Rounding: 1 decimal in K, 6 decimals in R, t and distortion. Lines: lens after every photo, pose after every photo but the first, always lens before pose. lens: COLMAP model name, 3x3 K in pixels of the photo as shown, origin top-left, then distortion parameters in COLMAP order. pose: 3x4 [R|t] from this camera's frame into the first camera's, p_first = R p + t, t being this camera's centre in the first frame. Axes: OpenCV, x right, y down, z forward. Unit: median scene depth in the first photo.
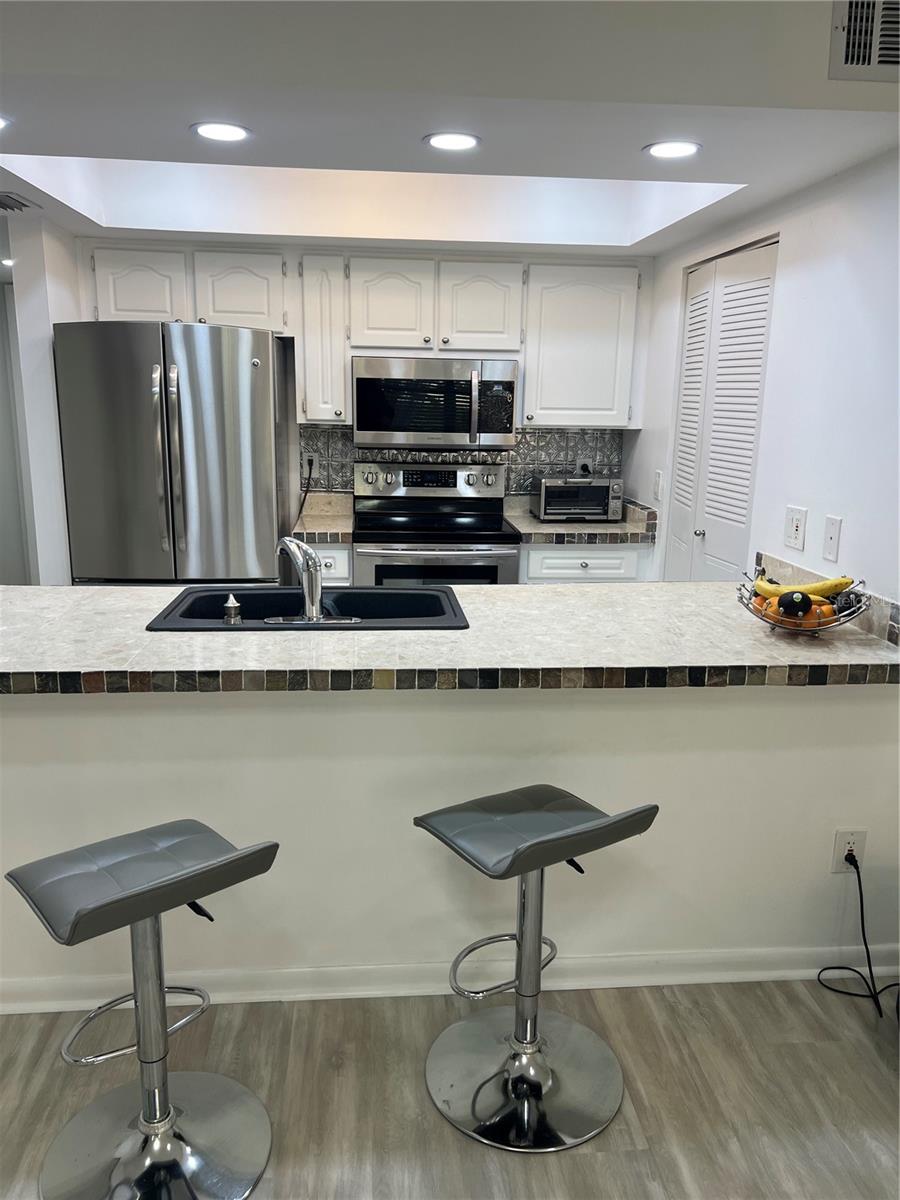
lens RADIAL K [[906.6, 0, 450.0], [0, 906.6, 600.0], [0, 0, 1]] dist [0.071564, -0.076231]
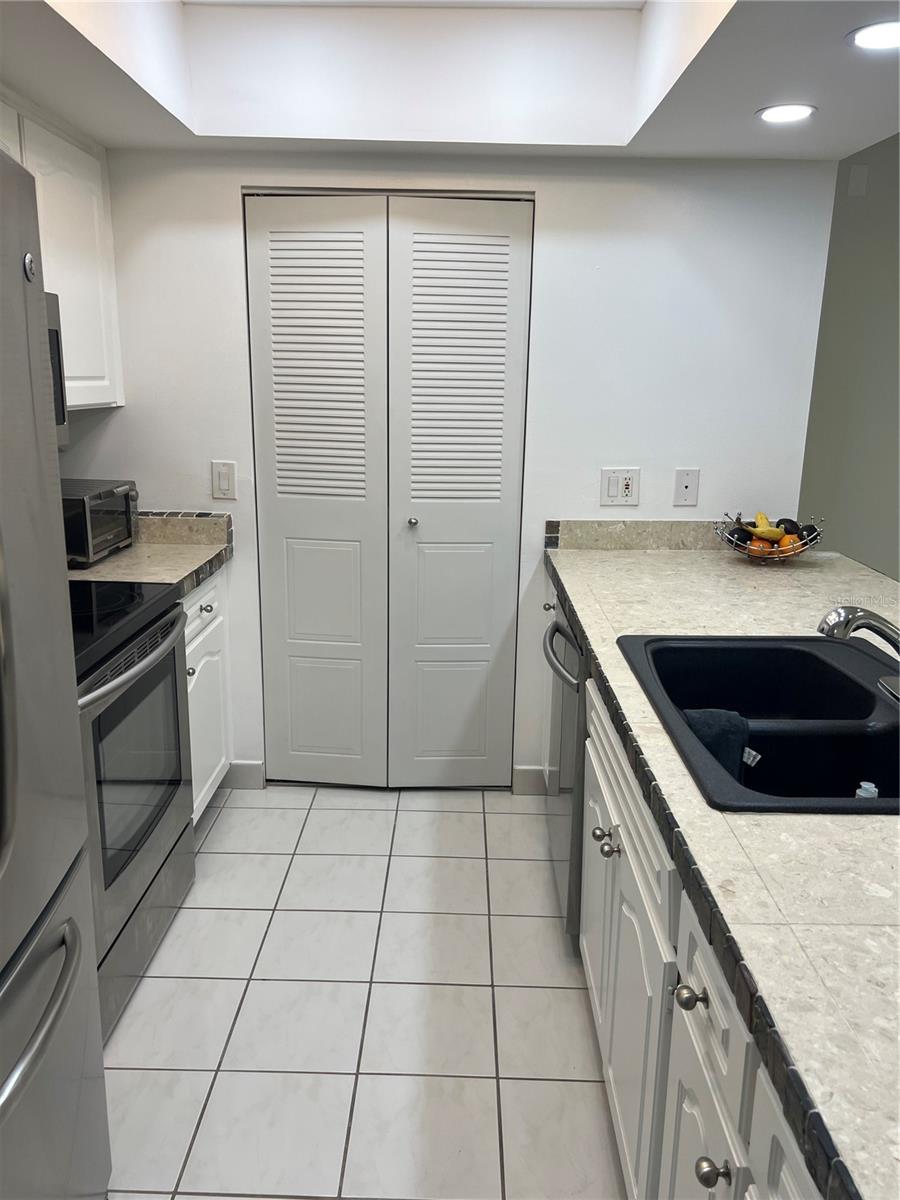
lens RADIAL K [[906.6, 0, 450.0], [0, 906.6, 600.0], [0, 0, 1]] dist [0.071564, -0.076231]
pose [[0.101773, -0.256501, 0.961171, -0.487660], [0.207529, 0.950404, 0.231653, -0.165486], [-0.972920, 0.175895, 0.149957, 0.719873]]
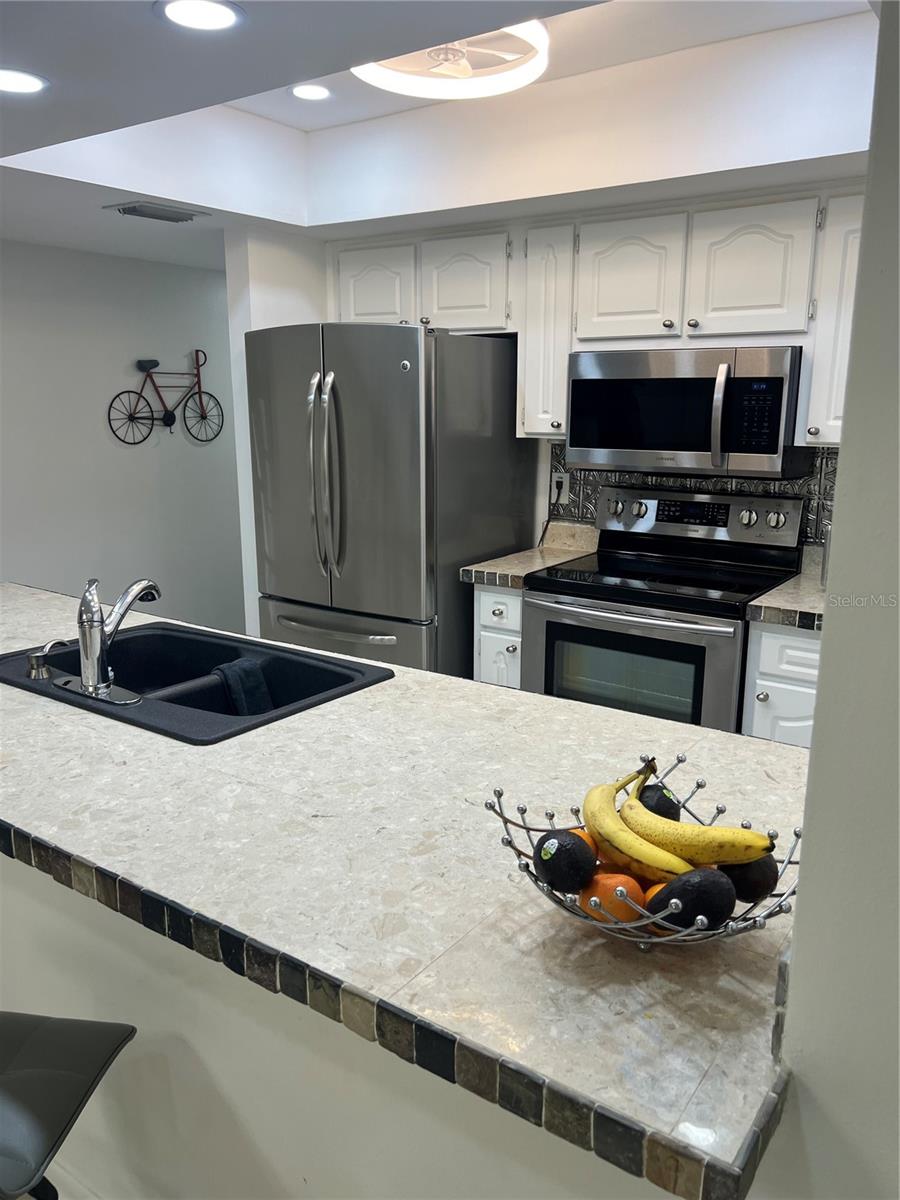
lens RADIAL K [[906.6, 0, 450.0], [0, 906.6, 600.0], [0, 0, 1]] dist [0.071564, -0.076231]
pose [[0.768392, 0.126941, -0.627263, 0.327612], [-0.133751, 0.990340, 0.036573, -0.071316], [0.625847, 0.055795, 0.777948, 0.337384]]
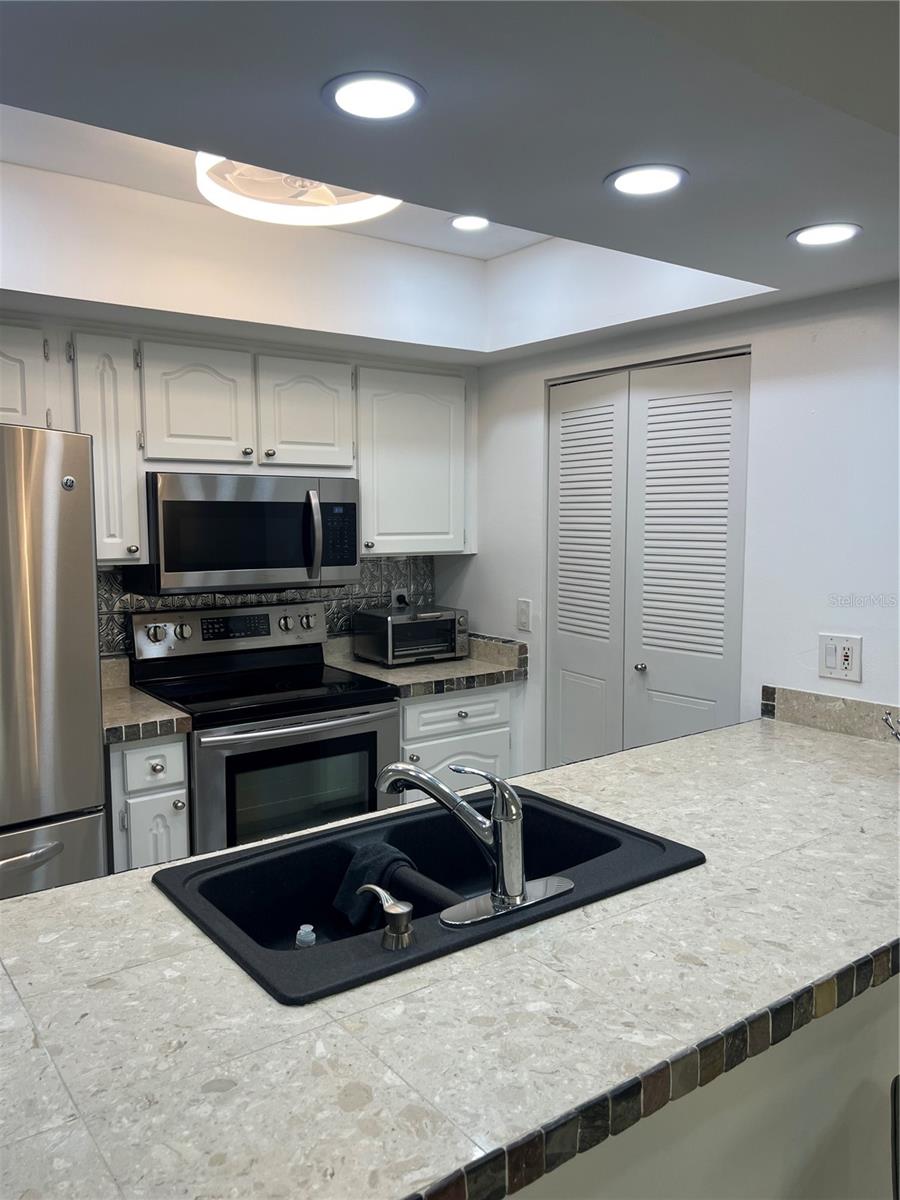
lens RADIAL K [[894.5, 0, 449.7], [0, 894.5, 611.4], [0, 0, 1]] dist [0.062909, -0.074102]
pose [[0.856656, -0.078226, 0.509923, -0.278155], [0.133033, 0.988504, -0.071847, -0.075228], [-0.498441, 0.129385, 0.857214, 0.282914]]
